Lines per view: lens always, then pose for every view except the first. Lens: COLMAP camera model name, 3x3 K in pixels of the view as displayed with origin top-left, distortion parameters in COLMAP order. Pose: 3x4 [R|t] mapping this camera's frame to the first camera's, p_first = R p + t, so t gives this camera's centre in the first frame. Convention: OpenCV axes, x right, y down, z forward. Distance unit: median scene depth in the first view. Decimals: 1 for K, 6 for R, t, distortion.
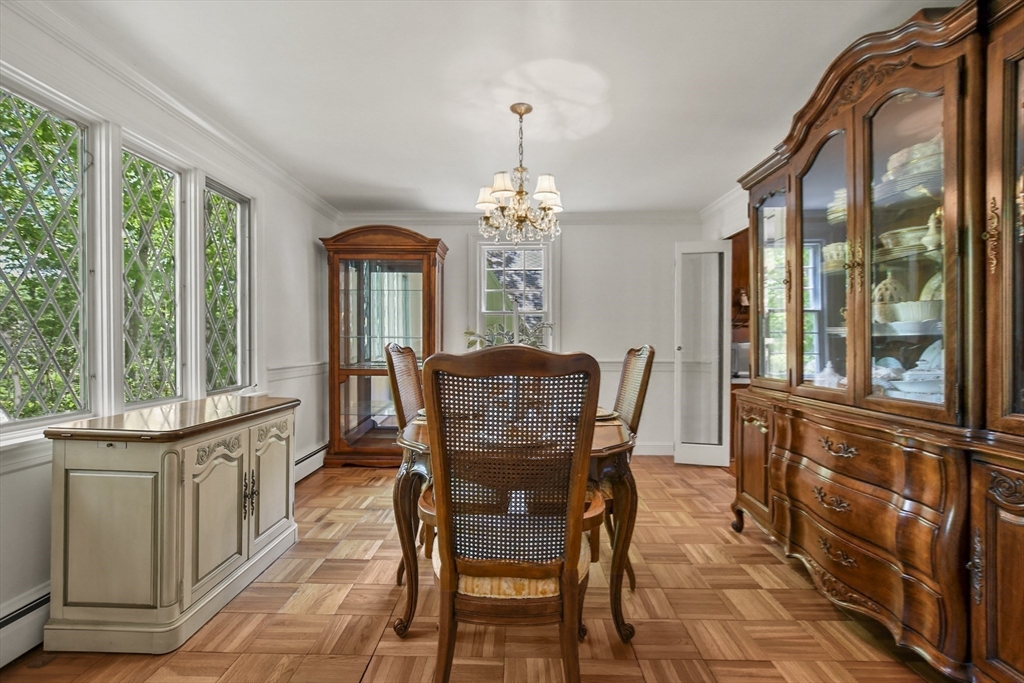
lens RADIAL K [[451.5, 0, 511.1], [0, 451.5, 343.3], [0, 0, 1]] dist [-0.014212, 0.003708]
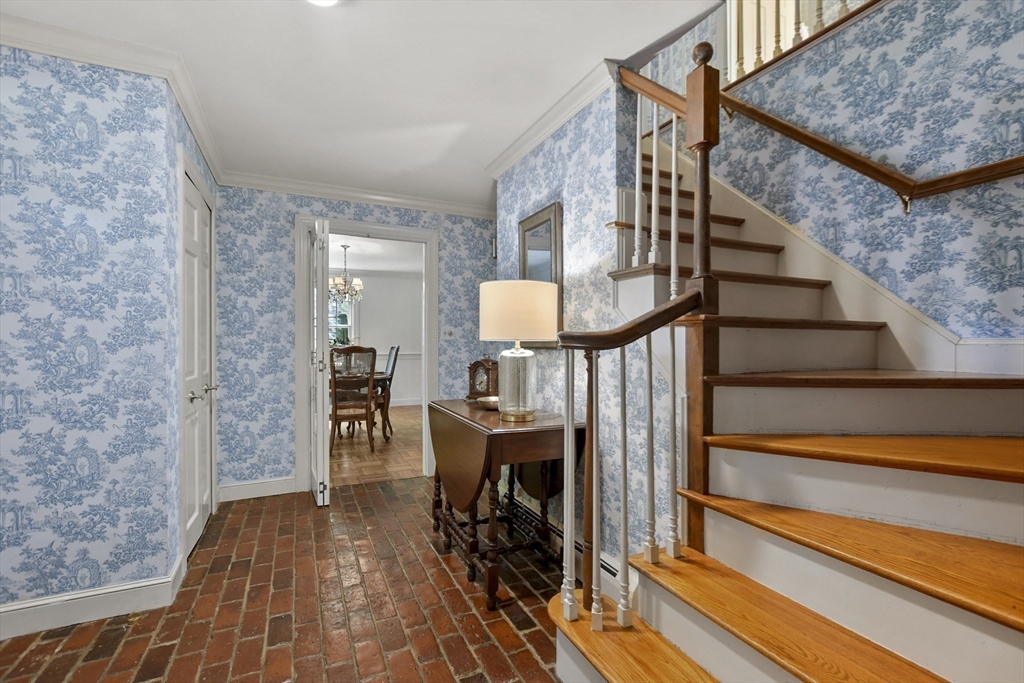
lens RADIAL K [[451.5, 0, 509.6], [0, 451.5, 343.1], [0, 0, 1]] dist [-0.014212, 0.003708]
pose [[0.899194, -0.005786, 0.437512, -0.436681], [0.003401, 0.999975, 0.006236, -0.040758], [-0.437537, -0.004120, 0.899191, -2.770746]]
